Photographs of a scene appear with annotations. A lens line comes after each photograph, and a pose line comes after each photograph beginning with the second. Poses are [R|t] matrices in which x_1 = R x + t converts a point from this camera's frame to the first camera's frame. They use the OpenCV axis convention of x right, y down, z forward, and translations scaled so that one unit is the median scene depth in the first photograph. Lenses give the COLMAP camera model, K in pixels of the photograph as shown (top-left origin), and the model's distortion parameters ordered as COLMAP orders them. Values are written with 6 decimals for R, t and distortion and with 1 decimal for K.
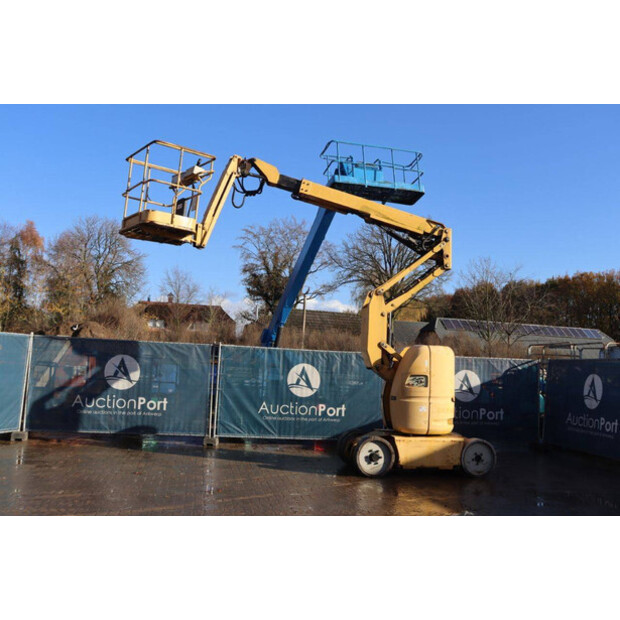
lens RADIAL K [[647.1, 0, 311.6], [0, 647.1, 305.7], [0, 0, 1]] dist [-0.059720, 0.000000]
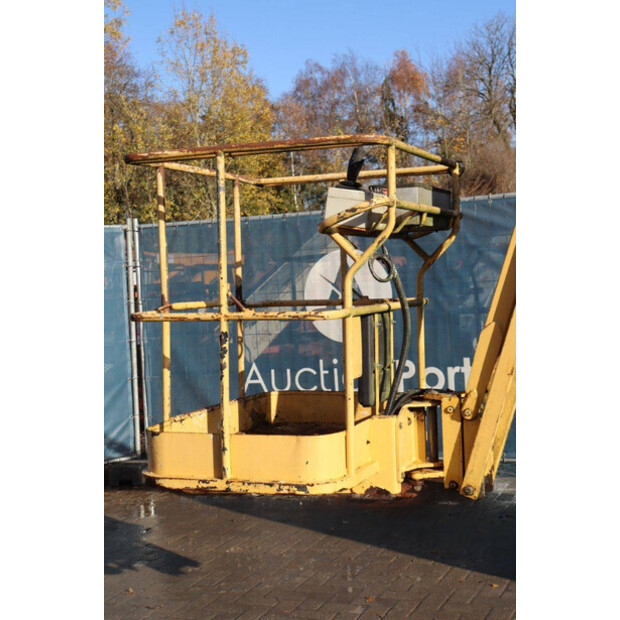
lens RADIAL K [[986.6, 0, 314.7], [0, 986.6, 335.7], [0, 0, 1]] dist [0.093361, 0.000000]
pose [[0.838849, -0.061828, -0.540842, -0.002725], [0.151858, 0.980666, 0.123424, 0.051865], [0.522754, -0.185666, 0.832020, 0.505646]]
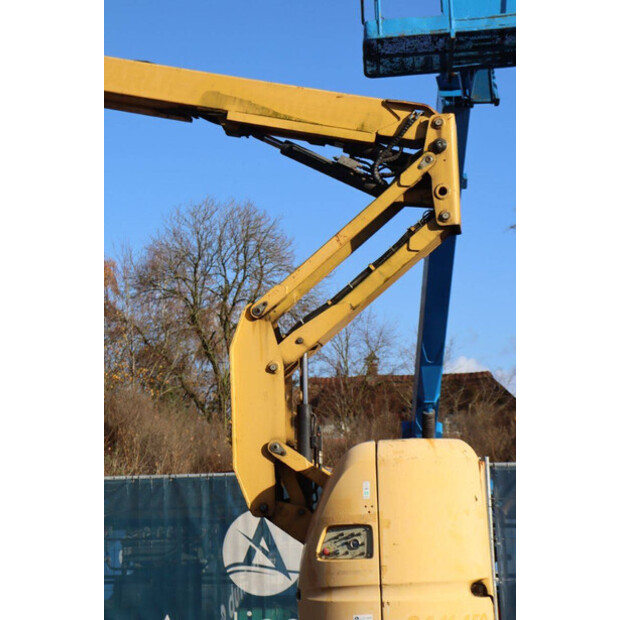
lens RADIAL K [[1491.6, 0, 305.2], [0, 1491.6, 313.6], [0, 0, 1]] dist [0.421600, 0.000000]
pose [[0.938619, -0.115222, -0.325143, 0.339878], [0.102608, 0.993159, -0.055741, 0.026209], [0.329341, 0.018957, 0.944021, 0.146476]]
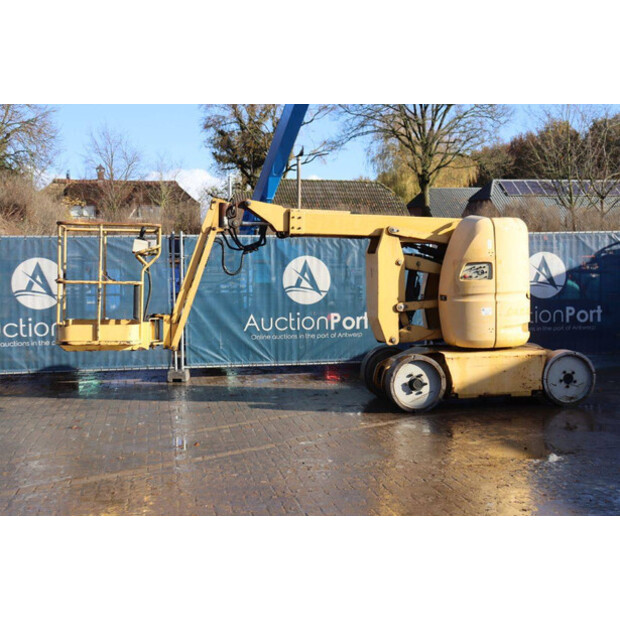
lens RADIAL K [[925.1, 0, 311.5], [0, 925.1, 313.2], [0, 0, 1]] dist [0.141437, 0.000000]
pose [[0.998371, -0.056896, -0.004279, -0.004919], [0.056901, 0.987315, 0.148225, 0.004013], [-0.004208, -0.148227, 0.988944, 0.018597]]
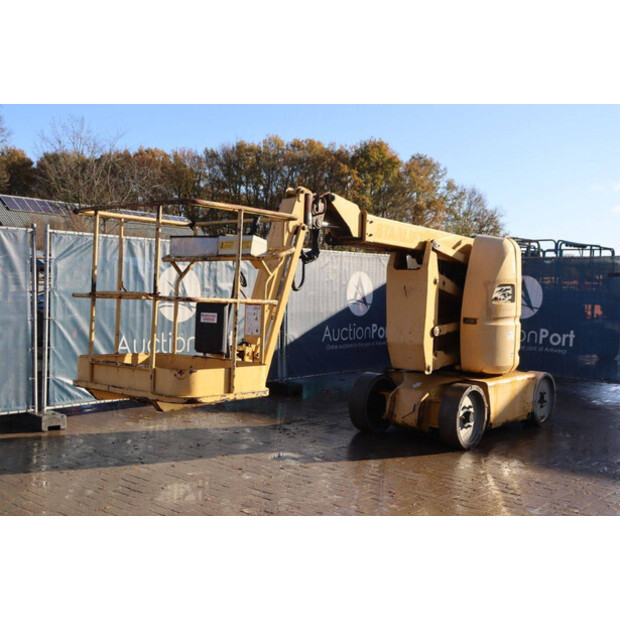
lens RADIAL K [[764.8, 0, 309.6], [0, 764.8, 313.8], [0, 0, 1]] dist [0.022472, 0.000000]
pose [[0.779908, -0.051195, 0.623797, -0.364776], [-0.052780, 0.987720, 0.147051, 0.026594], [-0.623665, -0.147610, 0.767629, 0.411818]]
